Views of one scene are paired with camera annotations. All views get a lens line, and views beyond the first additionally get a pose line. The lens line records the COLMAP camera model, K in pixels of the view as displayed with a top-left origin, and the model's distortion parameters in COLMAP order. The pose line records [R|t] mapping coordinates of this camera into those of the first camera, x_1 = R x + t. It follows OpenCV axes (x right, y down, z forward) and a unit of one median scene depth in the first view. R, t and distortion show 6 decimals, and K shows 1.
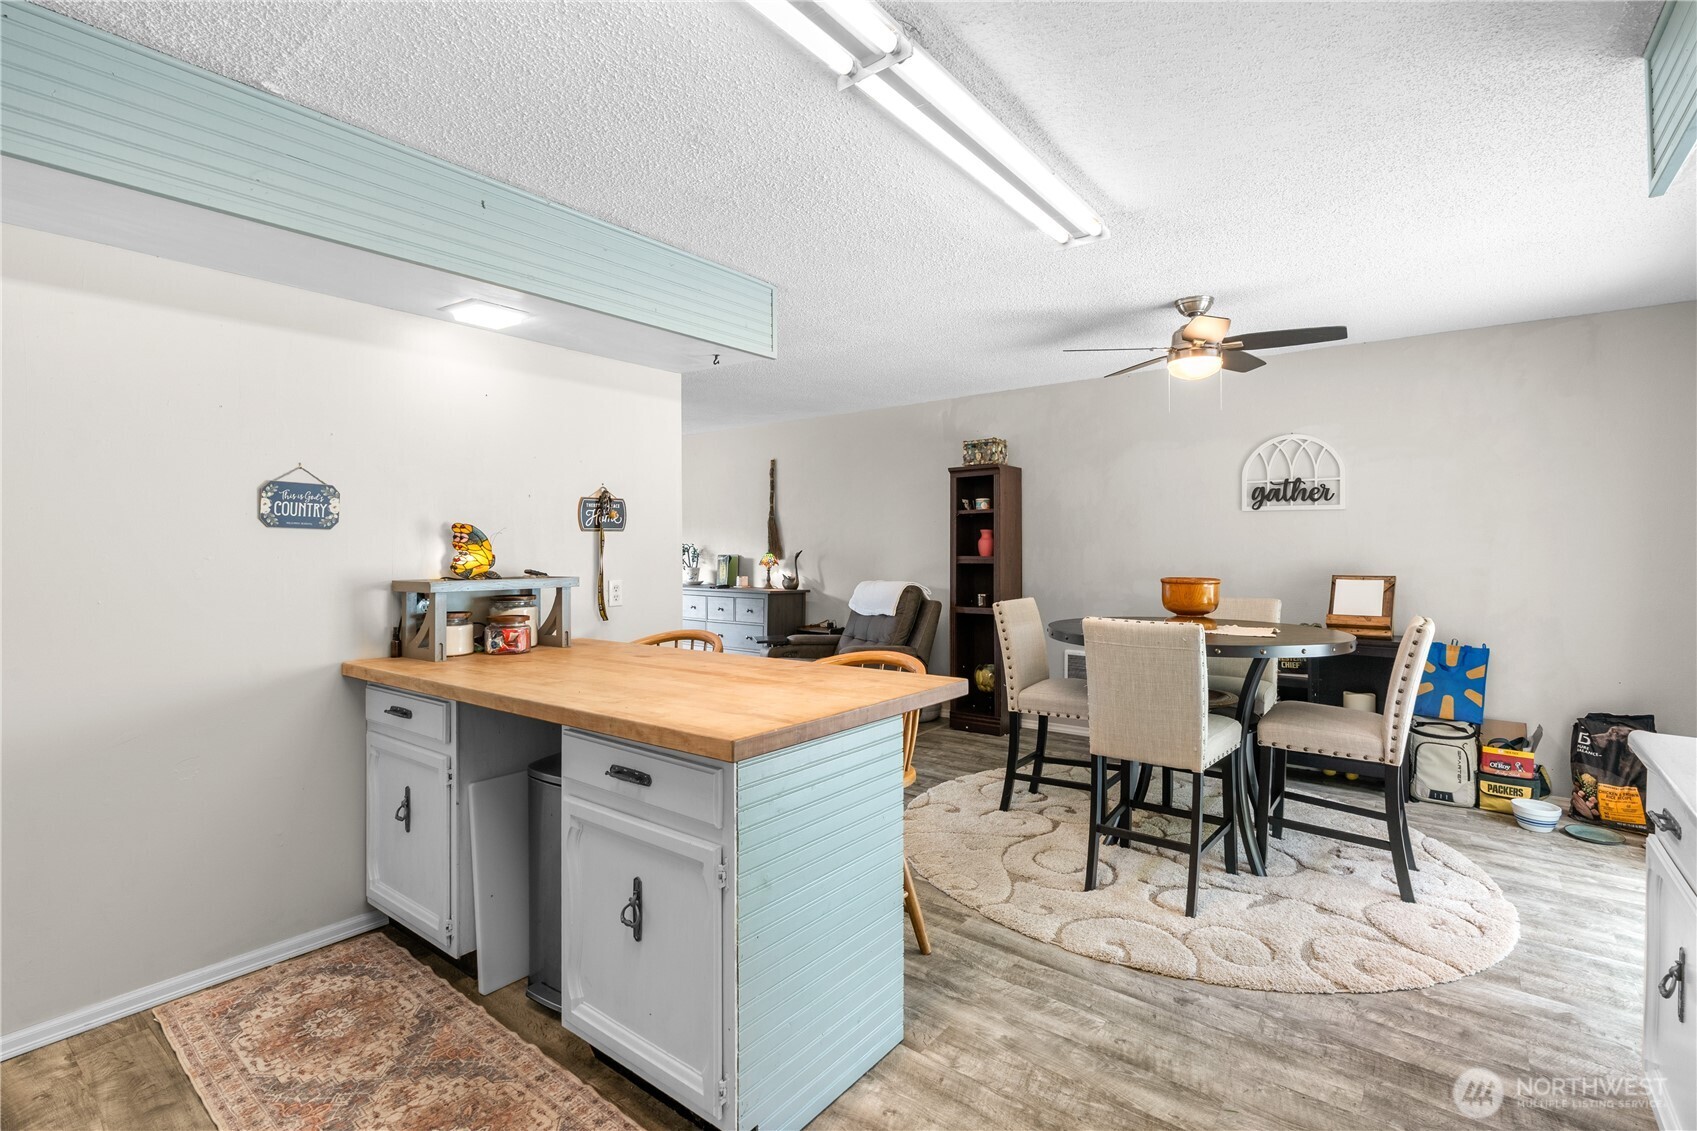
lens RADIAL K [[786.4, 0, 849.5], [0, 786.4, 545.9], [0, 0, 1]] dist [-0.003054, -0.000403]
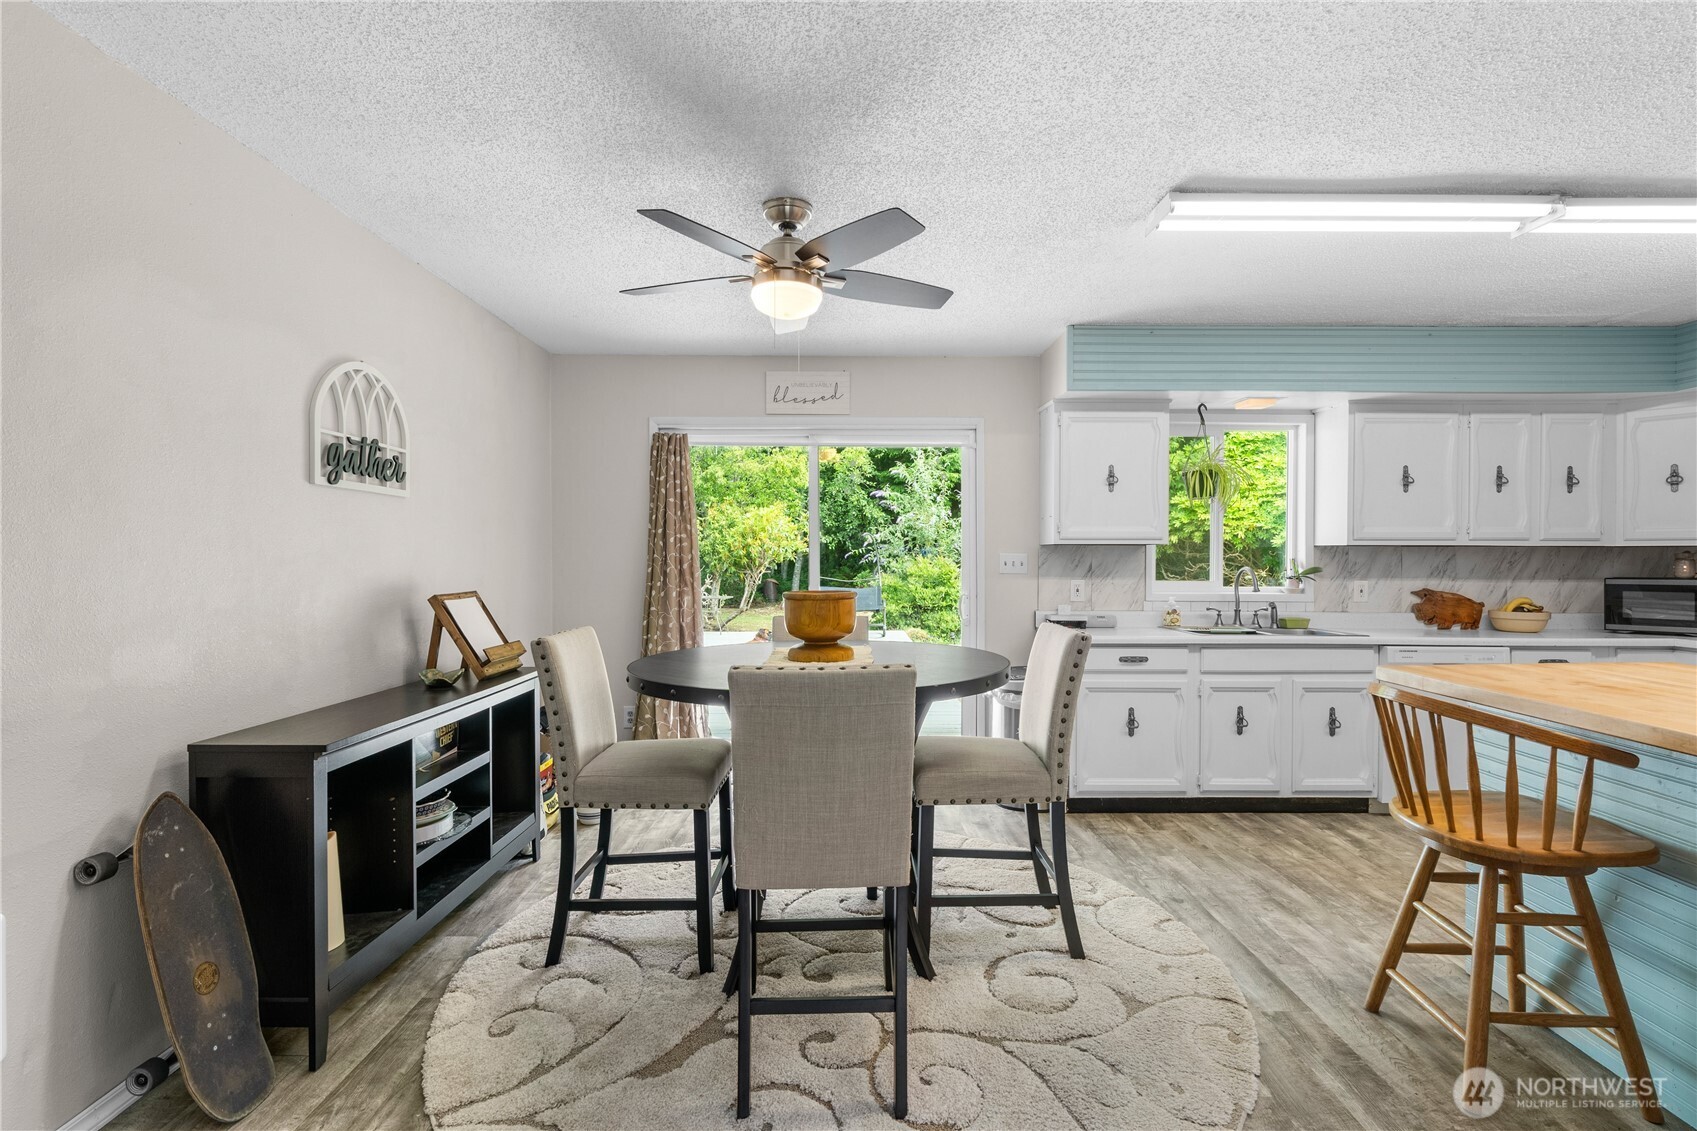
lens RADIAL K [[765.8, 0, 848.5], [0, 765.8, 565.5], [0, 0, 1]] dist [-0.005484, 0.000192]
pose [[-0.607453, -0.012073, 0.794264, -0.167884], [0.000477, 0.999879, 0.015563, 0.002254], [-0.794355, 0.009833, -0.607374, 1.505108]]
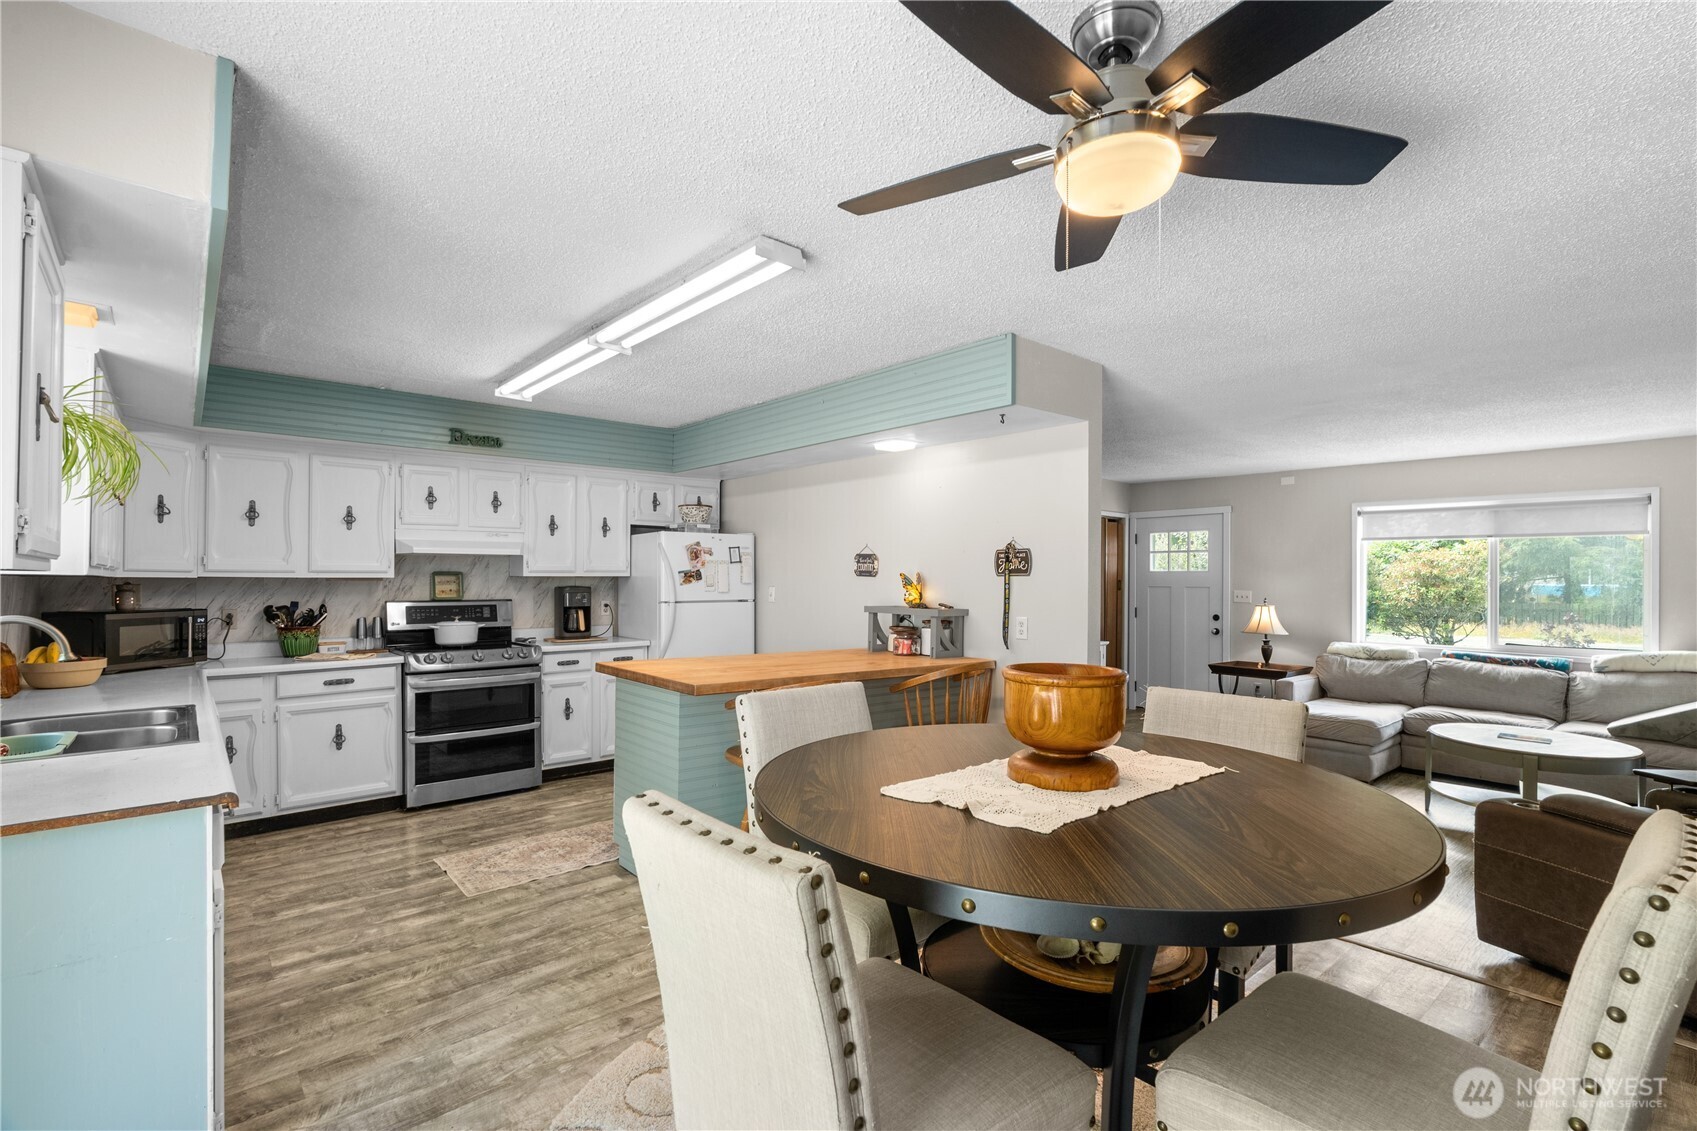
lens RADIAL K [[791.0, 0, 852.4], [0, 791.0, 577.6], [0, 0, 1]] dist [-0.002486, 0.000874]
pose [[-0.199224, -0.006337, -0.979933, 0.957614], [-0.013566, 0.999901, -0.003708, -0.008953], [0.979860, 0.012555, -0.199290, 1.024385]]
